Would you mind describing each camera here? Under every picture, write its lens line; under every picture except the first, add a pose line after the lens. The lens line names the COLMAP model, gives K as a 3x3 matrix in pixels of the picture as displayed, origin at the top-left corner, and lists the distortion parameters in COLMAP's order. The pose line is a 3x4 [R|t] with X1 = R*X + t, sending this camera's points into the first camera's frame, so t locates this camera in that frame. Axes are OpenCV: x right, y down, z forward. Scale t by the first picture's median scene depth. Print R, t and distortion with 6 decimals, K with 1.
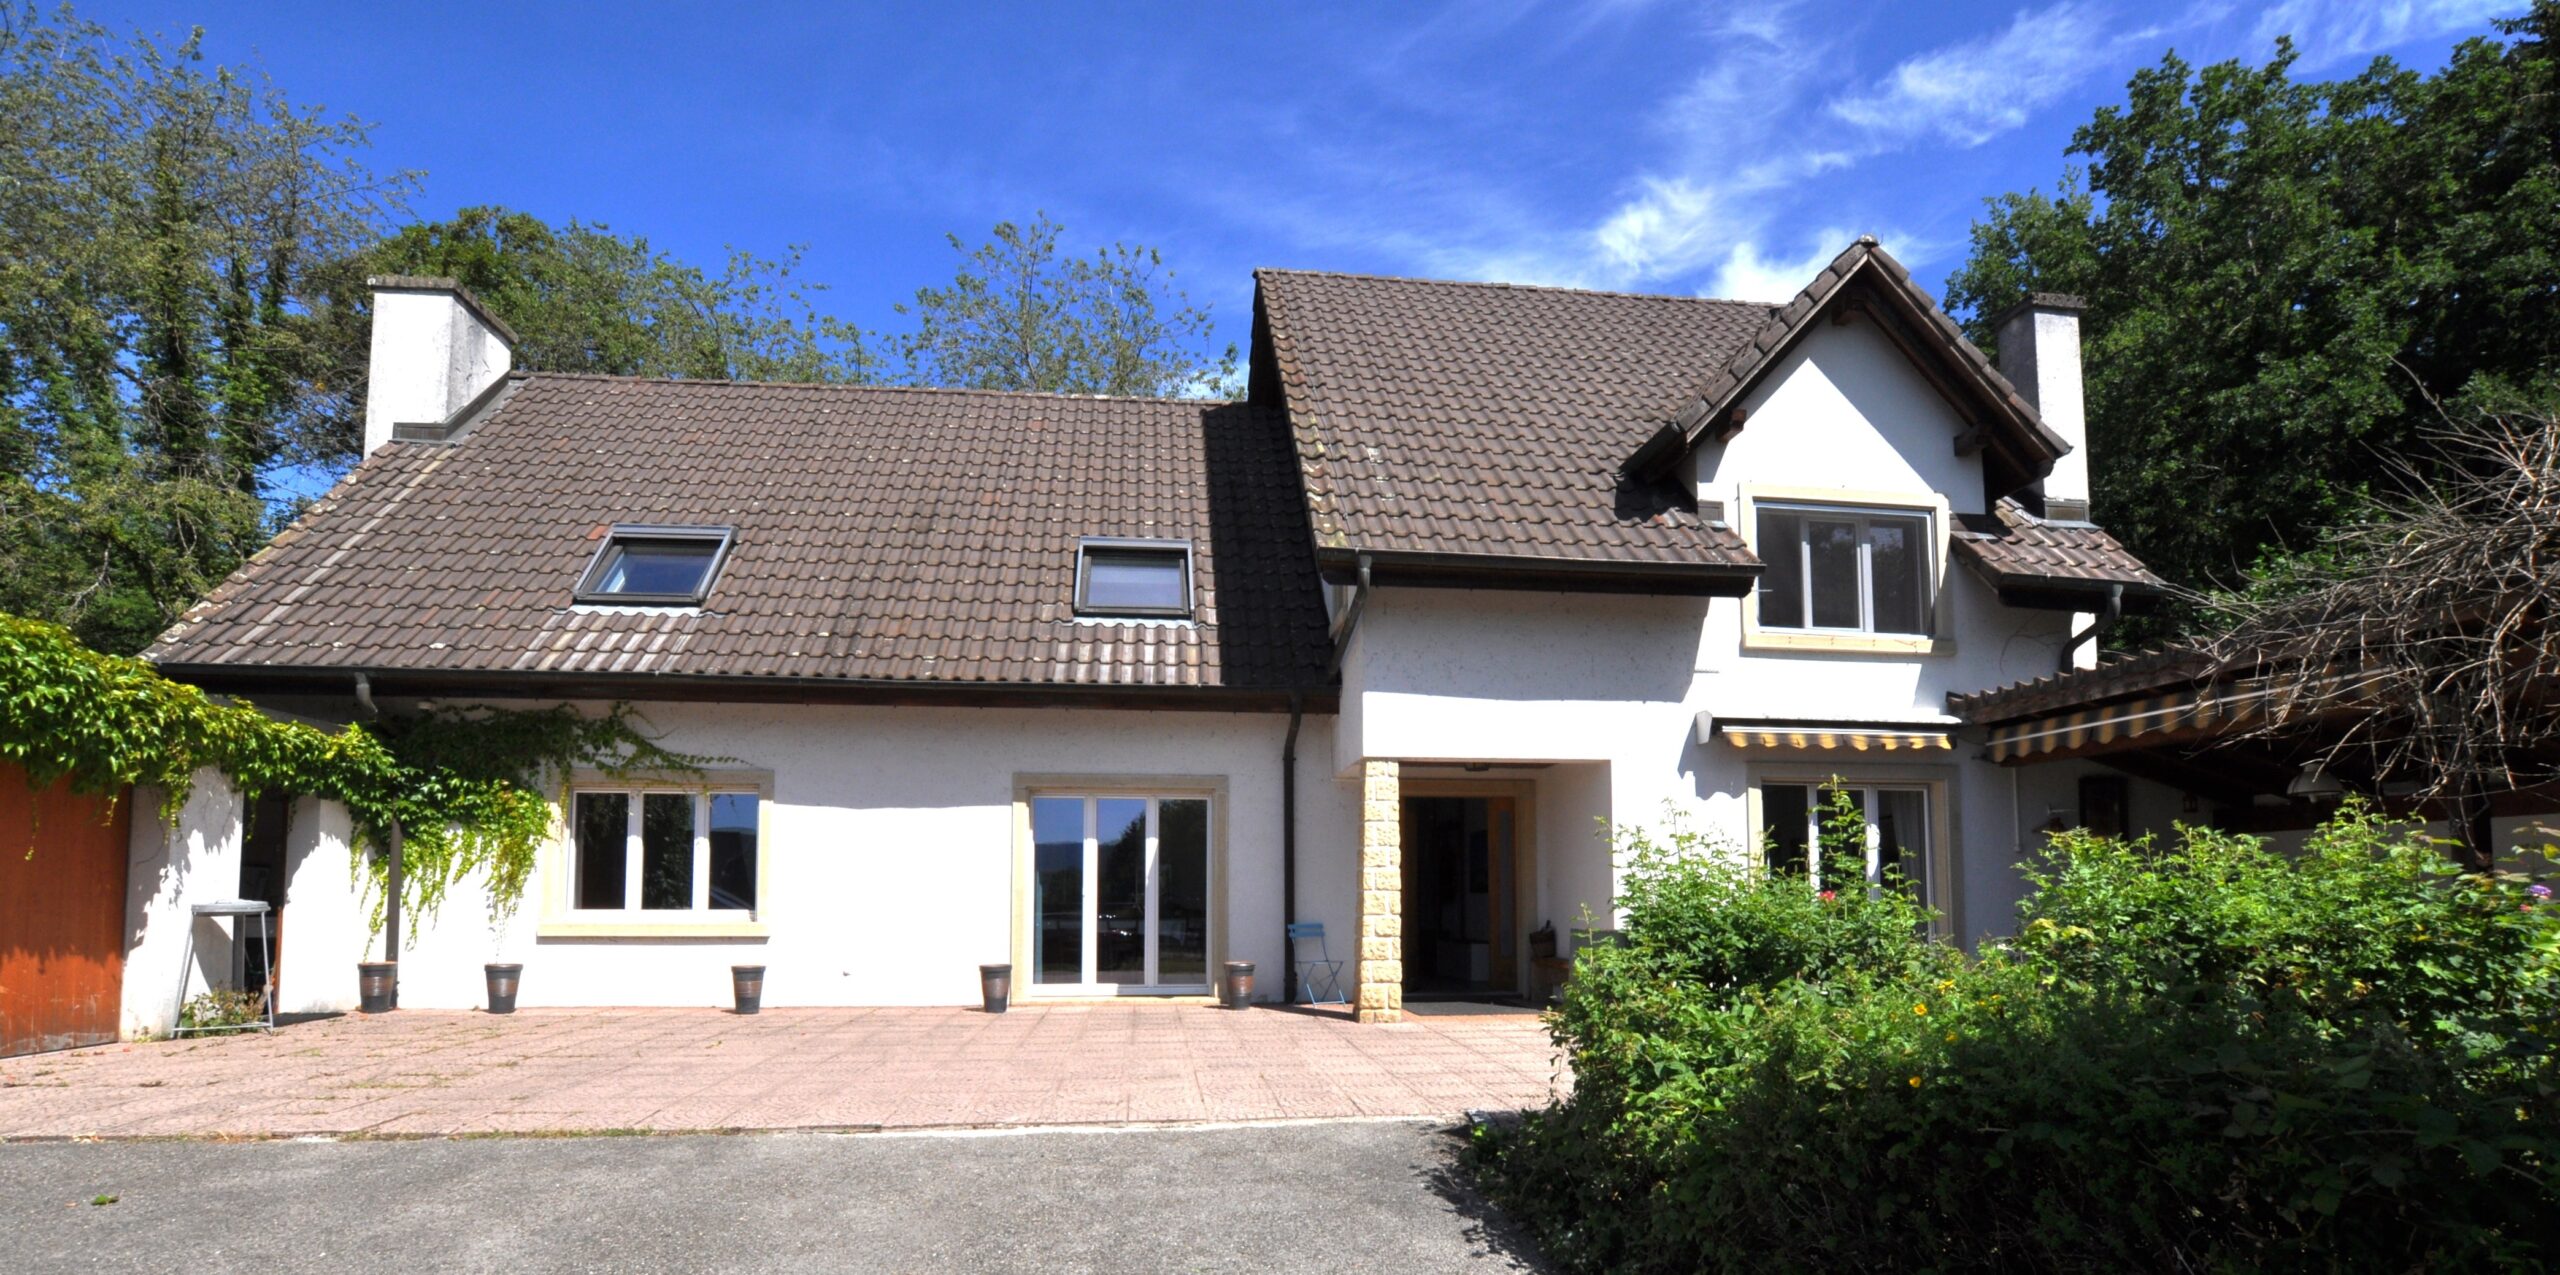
lens RADIAL K [[1145.0, 0, 1278.3], [0, 1145.0, 834.7], [0, 0, 1]] dist [-0.024615, -0.000625]
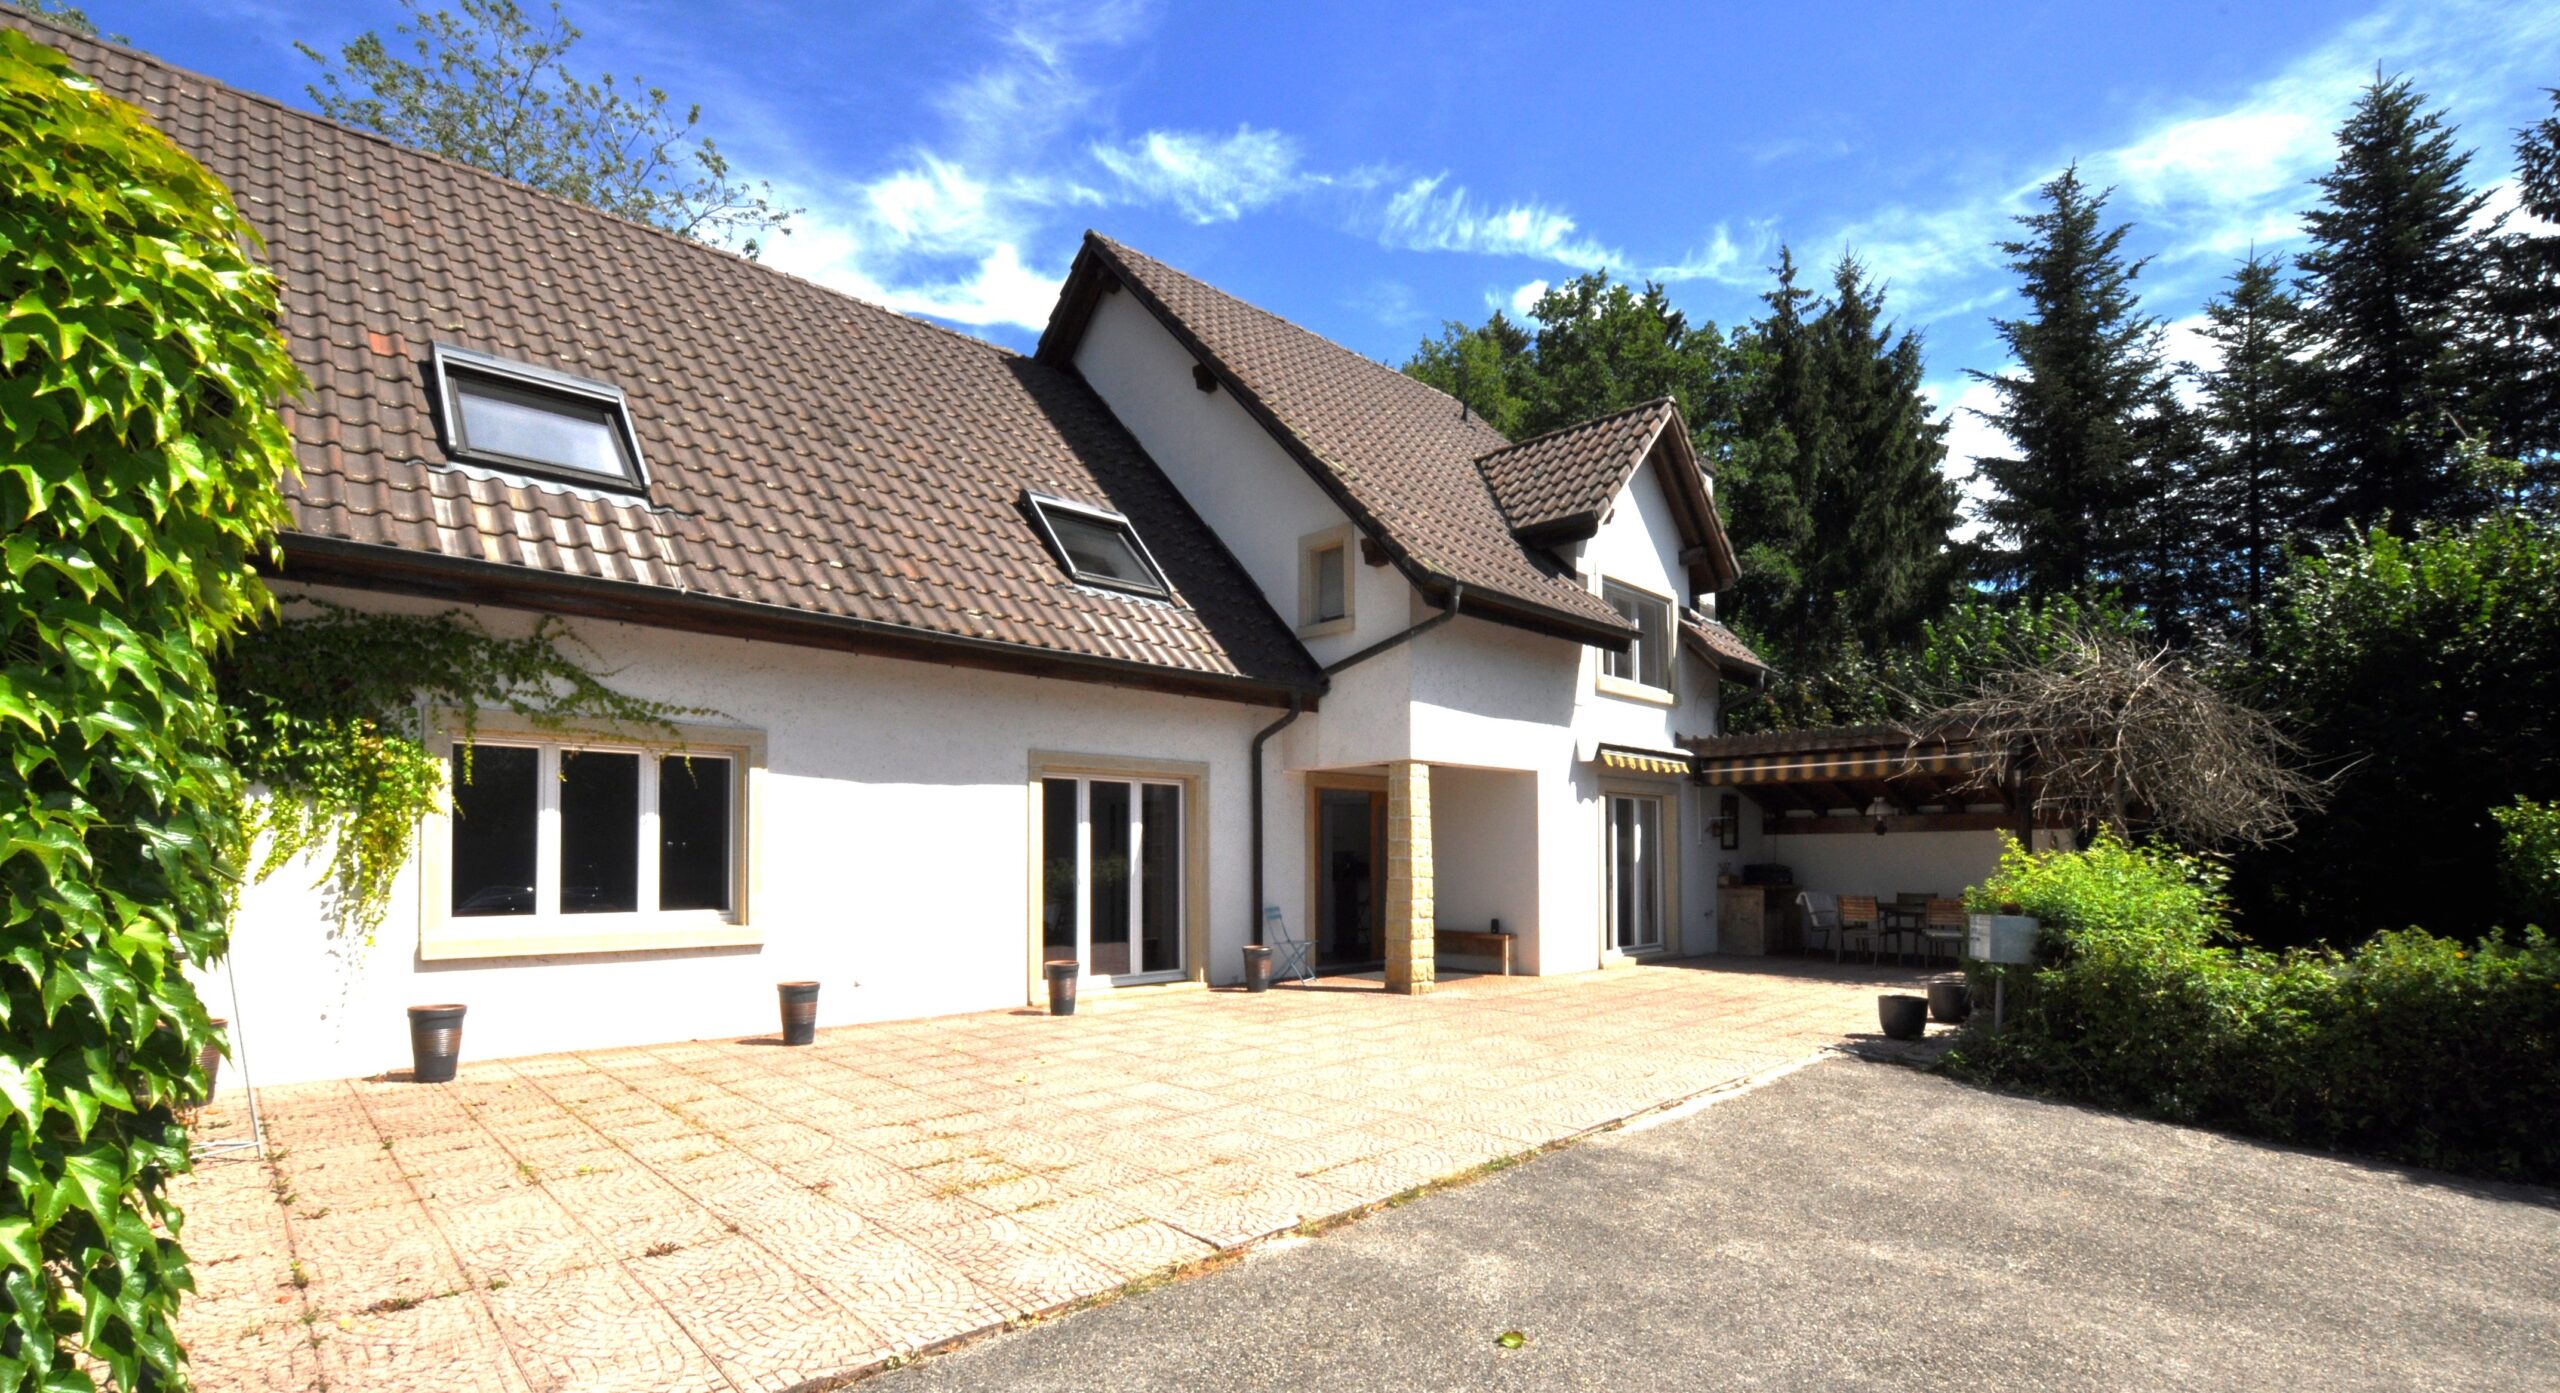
lens RADIAL K [[1110.5, 0, 1276.7], [0, 1110.5, 846.2], [0, 0, 1]] dist [-0.029486, -0.000115]
pose [[0.796546, 0.005149, 0.604556, -0.634953], [-0.030678, 0.999020, 0.031913, -0.012322], [-0.603799, -0.043967, 0.795923, 0.193496]]
